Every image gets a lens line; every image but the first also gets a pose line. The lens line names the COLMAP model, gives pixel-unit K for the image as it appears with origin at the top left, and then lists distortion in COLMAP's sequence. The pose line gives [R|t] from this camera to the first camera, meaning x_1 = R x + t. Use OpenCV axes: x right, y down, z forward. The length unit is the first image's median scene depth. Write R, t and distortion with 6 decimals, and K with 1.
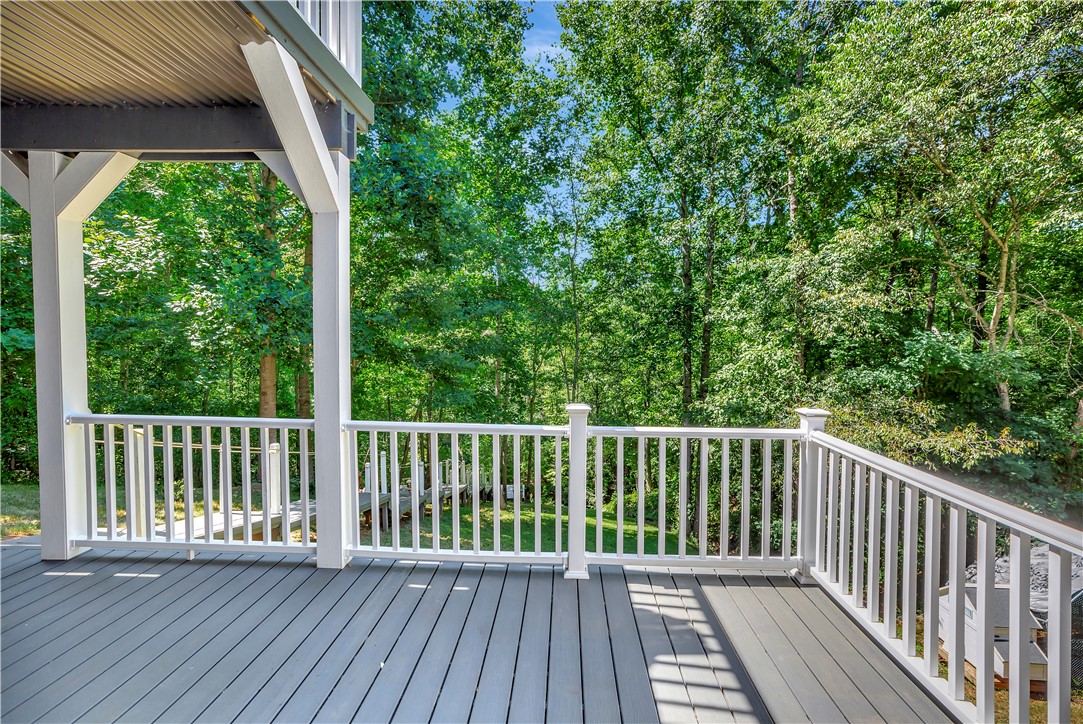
lens RADIAL K [[494.4, 0, 543.9], [0, 494.4, 354.7], [0, 0, 1]] dist [-0.016622, 0.006932]
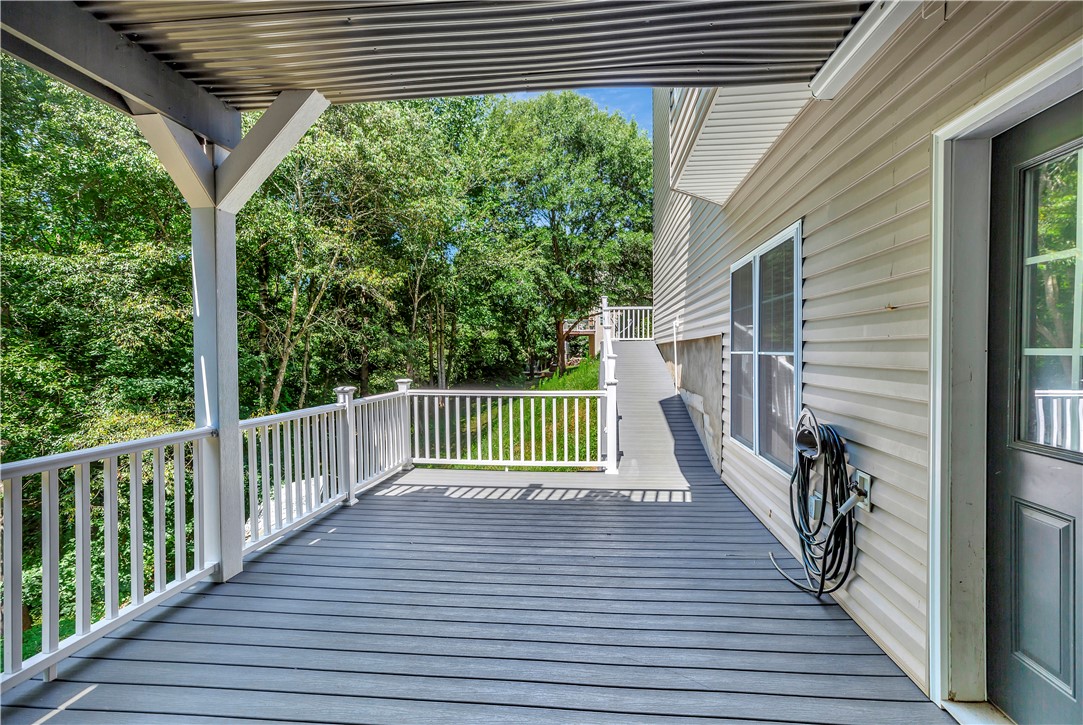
lens RADIAL K [[494.4, 0, 548.3], [0, 494.4, 360.6], [0, 0, 1]] dist [-0.016622, 0.006932]
pose [[0.051069, -0.018095, 0.998531, -1.427462], [0.032115, 0.999349, 0.016467, 0.022095], [-0.998179, 0.031227, 0.051617, 0.347252]]
